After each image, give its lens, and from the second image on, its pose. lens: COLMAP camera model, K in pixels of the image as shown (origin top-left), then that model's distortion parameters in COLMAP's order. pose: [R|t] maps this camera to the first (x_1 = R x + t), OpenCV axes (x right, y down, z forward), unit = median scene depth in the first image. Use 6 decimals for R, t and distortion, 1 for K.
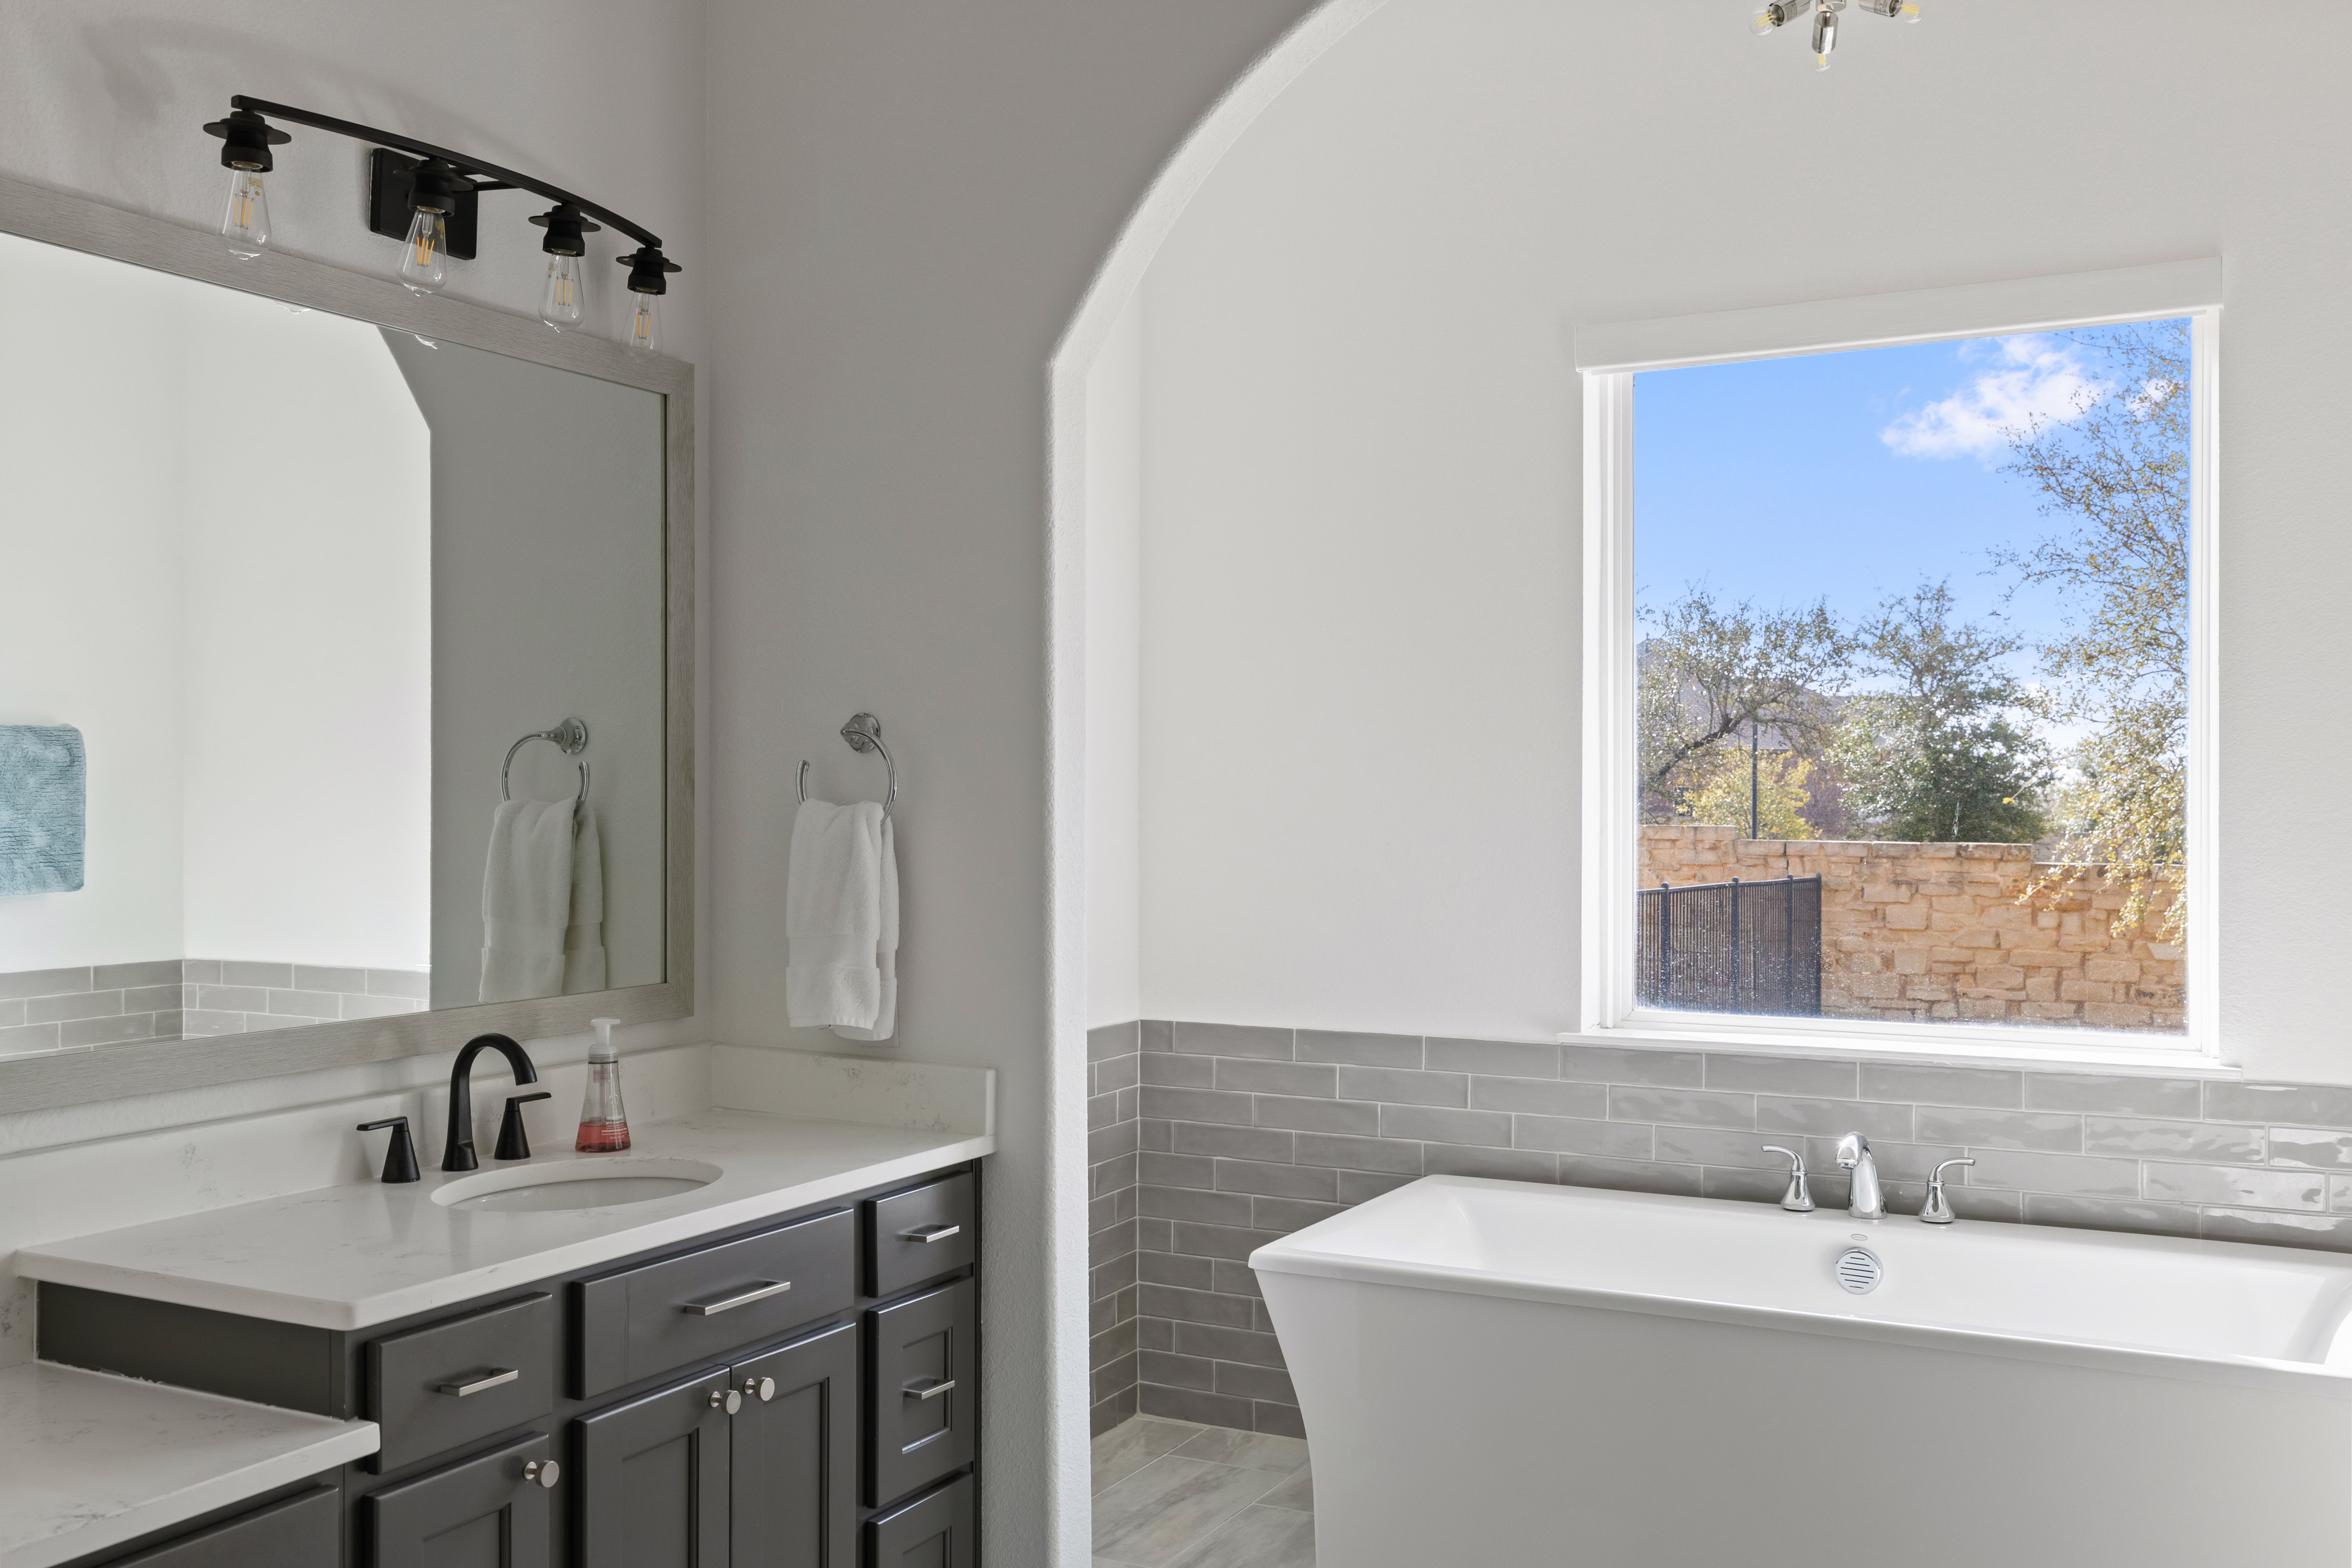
lens RADIAL K [[2140.5, 0, 1178.0], [0, 2140.5, 790.6], [0, 0, 1]] dist [0.003635, 0.000000]
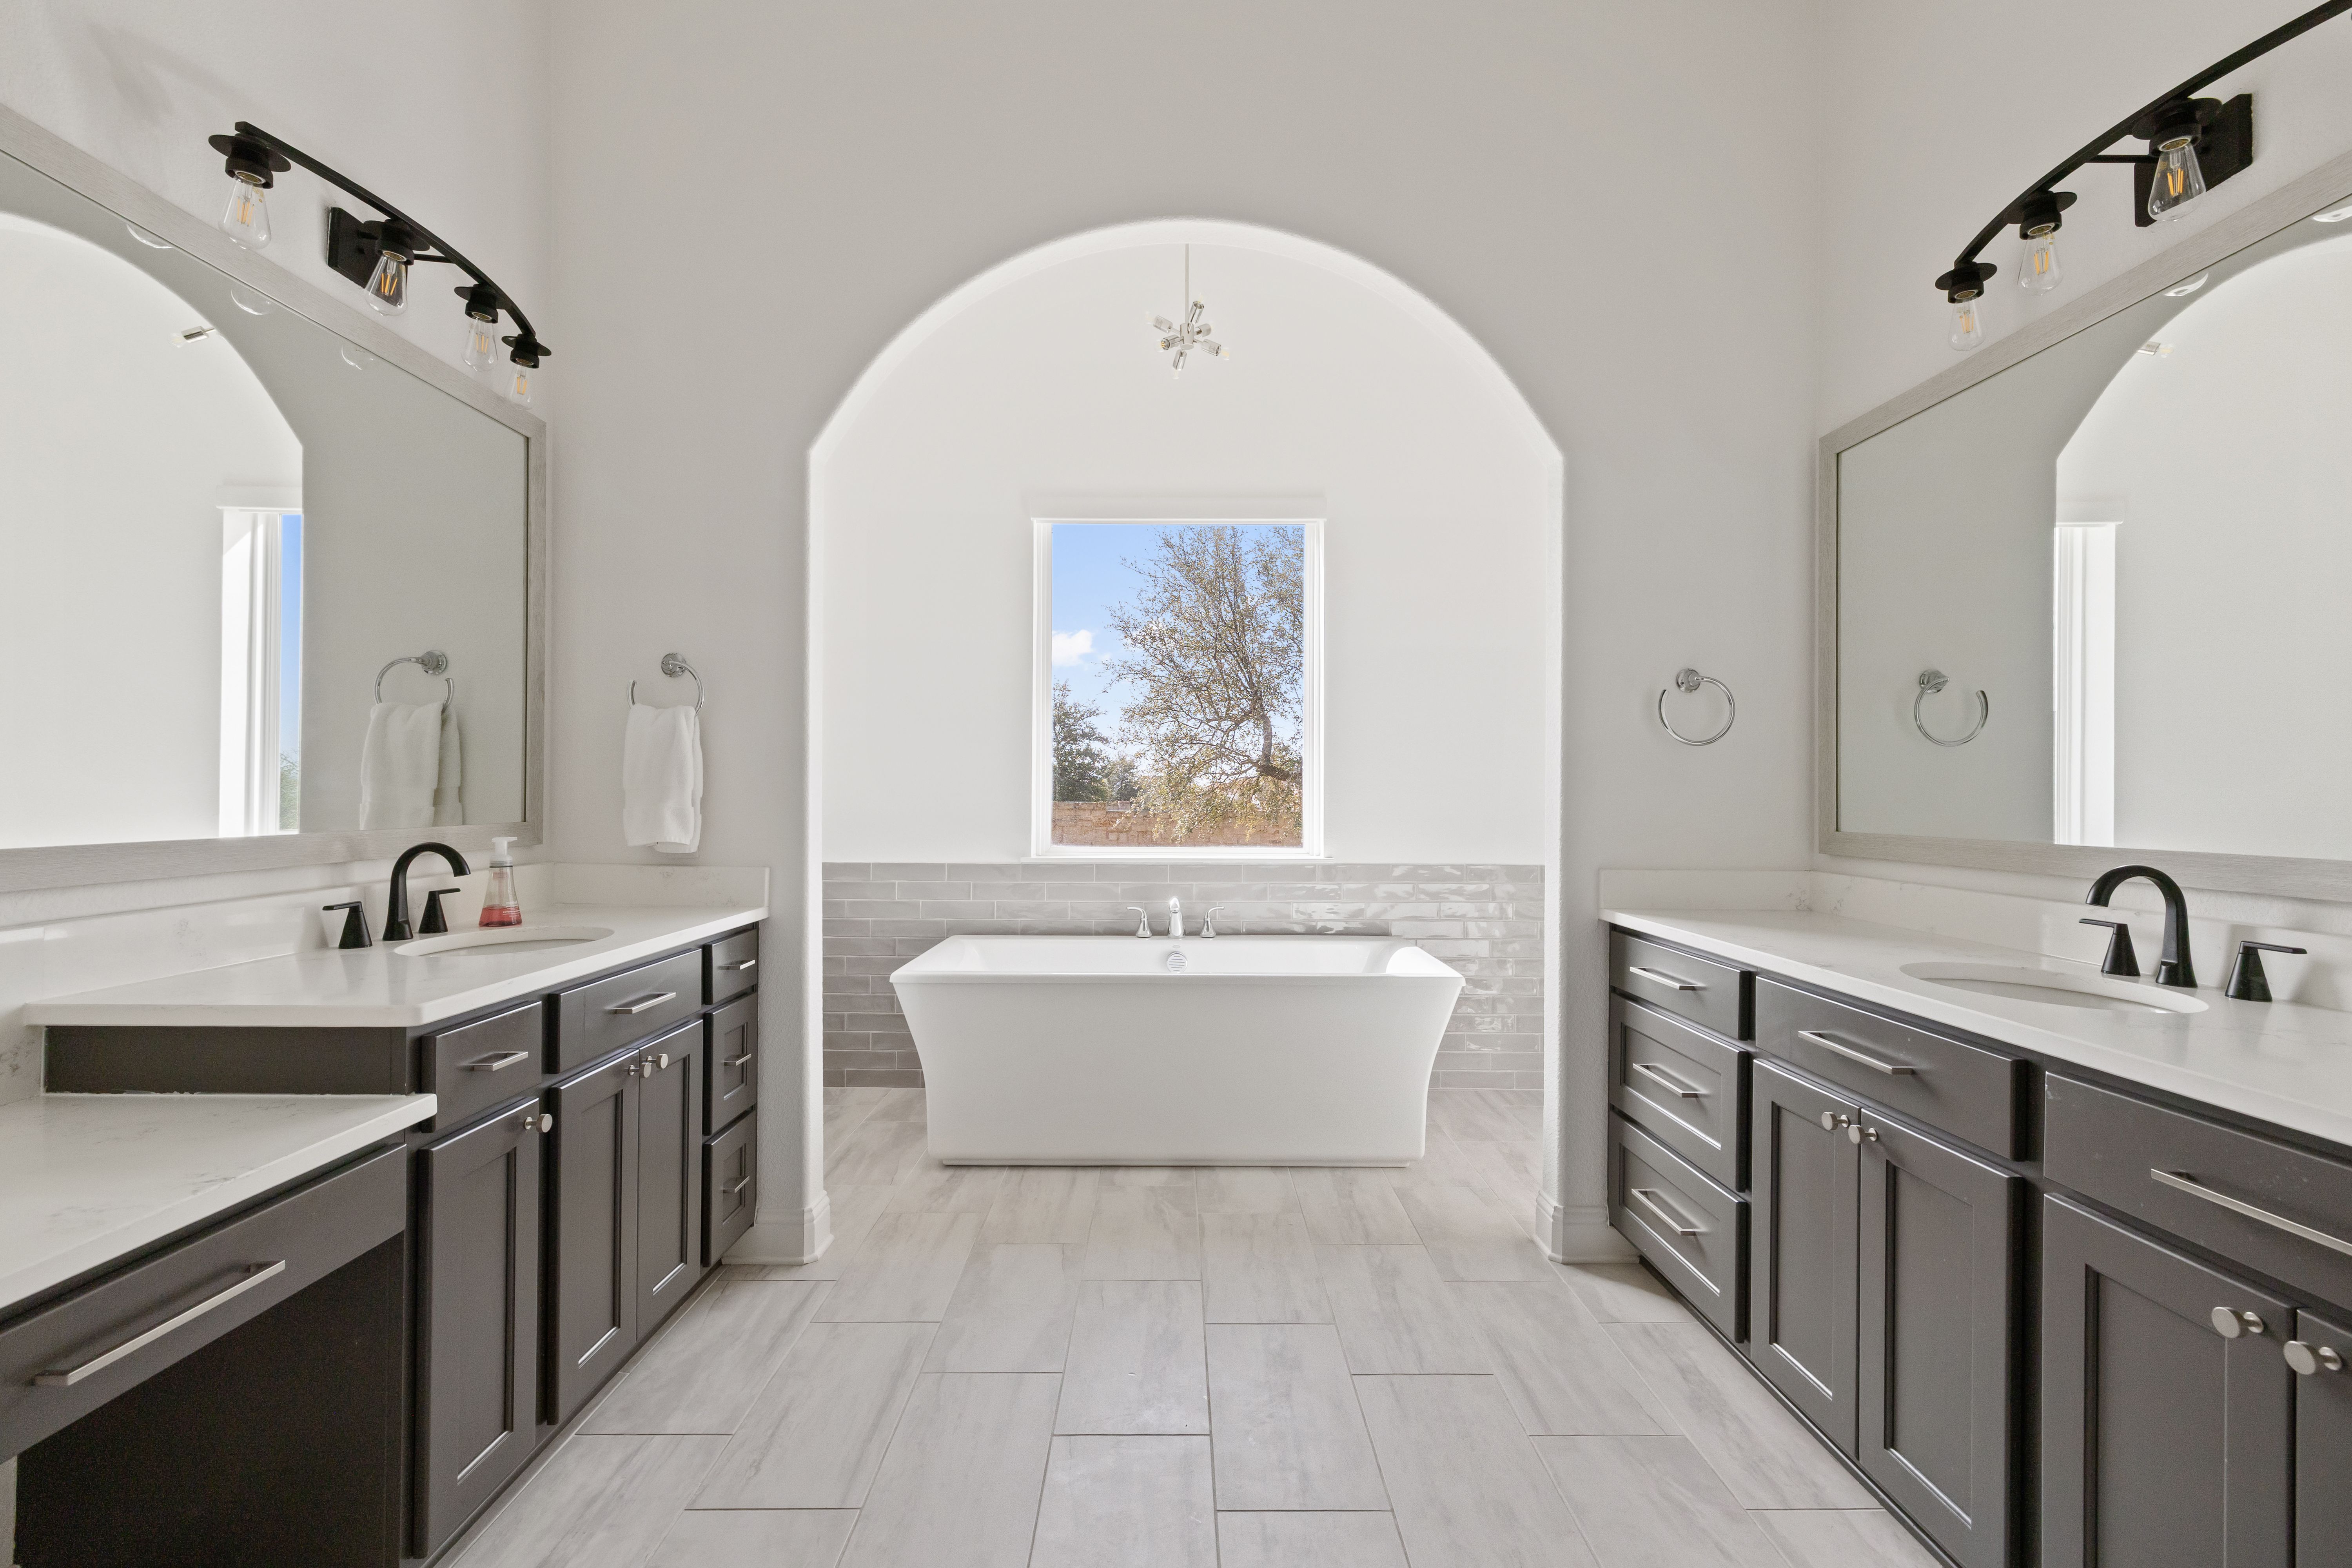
lens RADIAL K [[1041.0, 0, 1172.5], [0, 1041.0, 781.5], [0, 0, 1]] dist [0.010424, -0.000593]
pose [[0.883099, 0.008386, 0.469112, -0.188040], [-0.003511, 0.999930, -0.011267, 0.070351], [-0.469174, 0.008303, 0.883067, 0.129698]]
